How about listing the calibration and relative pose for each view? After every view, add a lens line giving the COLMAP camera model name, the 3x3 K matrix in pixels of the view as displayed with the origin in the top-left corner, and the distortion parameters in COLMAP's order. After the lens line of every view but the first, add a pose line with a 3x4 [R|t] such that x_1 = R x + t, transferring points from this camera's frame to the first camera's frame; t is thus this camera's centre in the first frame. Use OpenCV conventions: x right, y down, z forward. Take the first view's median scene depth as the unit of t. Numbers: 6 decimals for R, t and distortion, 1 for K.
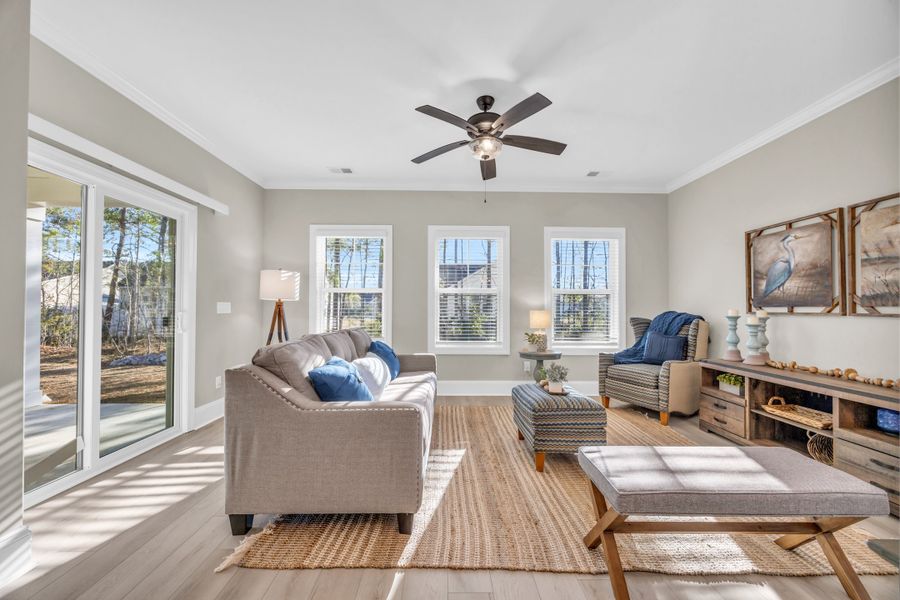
lens RADIAL K [[341.3, 0, 450.4], [0, 341.3, 304.0], [0, 0, 1]] dist [-0.001560, -0.000450]
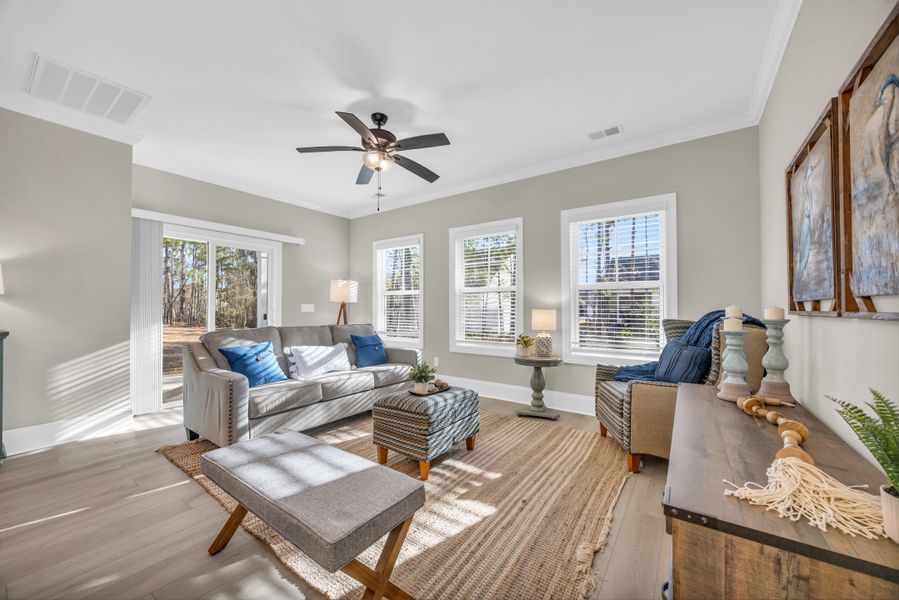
lens RADIAL K [[343.2, 0, 450.3], [0, 343.2, 302.8], [0, 0, 1]] dist [-0.001404, -0.000163]
pose [[0.804279, -0.012815, -0.594113, 0.833502], [0.010395, 0.999918, -0.007497, 0.008486], [0.594160, -0.000146, 0.804347, 0.223621]]
